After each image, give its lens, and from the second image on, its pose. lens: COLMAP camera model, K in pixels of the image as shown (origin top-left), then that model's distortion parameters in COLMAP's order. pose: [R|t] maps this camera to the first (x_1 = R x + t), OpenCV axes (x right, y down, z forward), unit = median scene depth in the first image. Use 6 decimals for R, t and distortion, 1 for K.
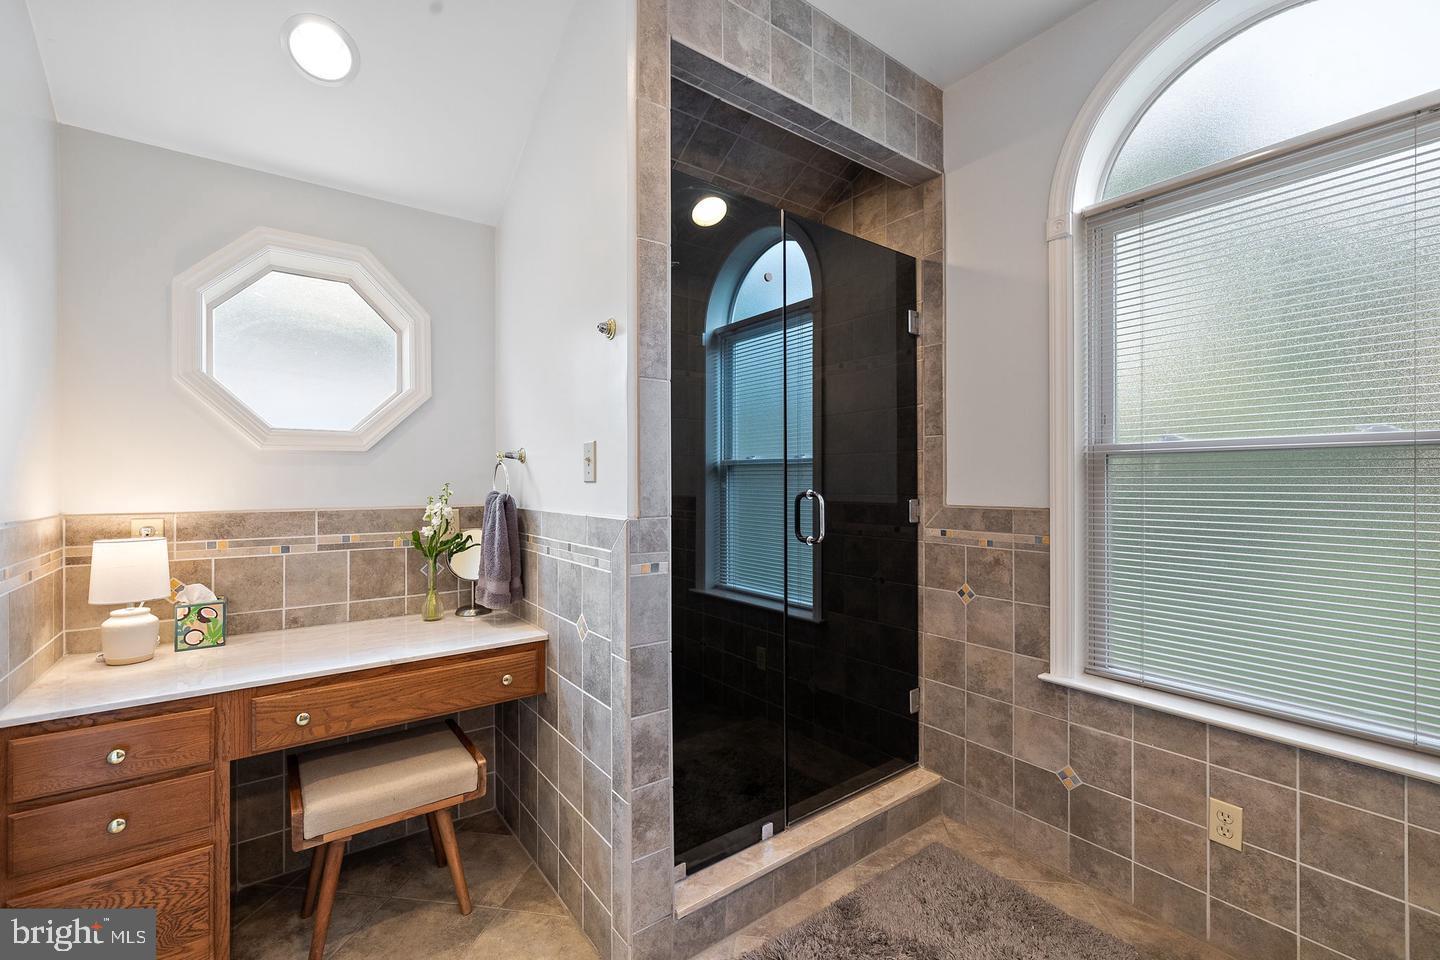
lens RADIAL K [[605.5, 0, 714.9], [0, 605.5, 488.4], [0, 0, 1]] dist [0.000014, -0.000263]
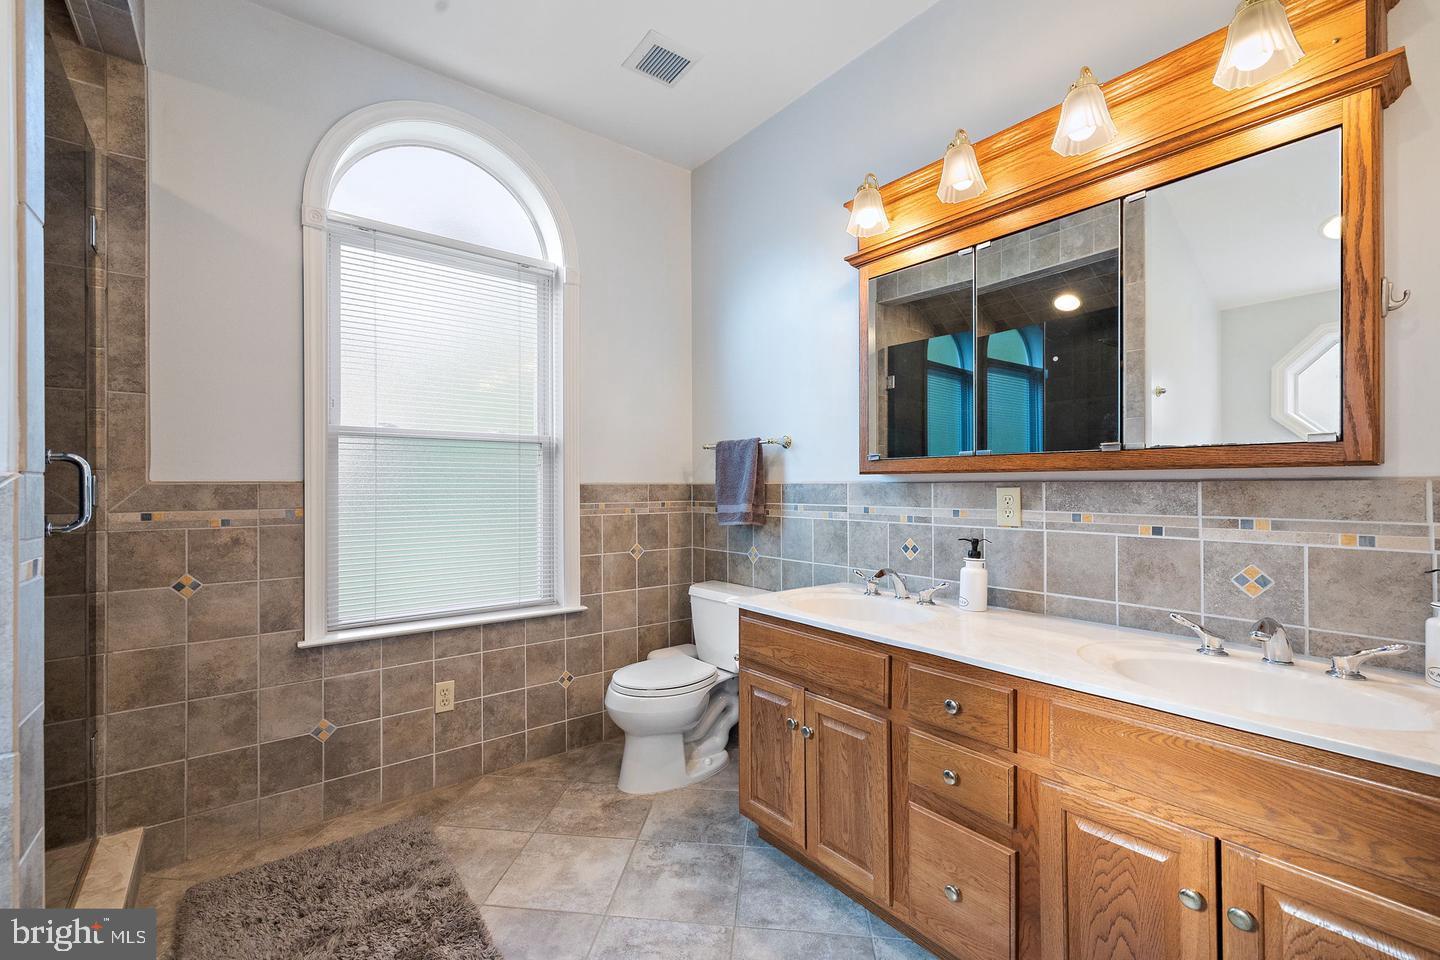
lens RADIAL K [[605.5, 0, 714.9], [0, 605.5, 488.4], [0, 0, 1]] dist [0.000014, -0.000263]
pose [[-0.031339, -0.004837, 0.999497, -0.475423], [0.012264, 0.999911, 0.005224, 0.044505], [-0.999434, 0.012421, -0.031277, 0.303150]]
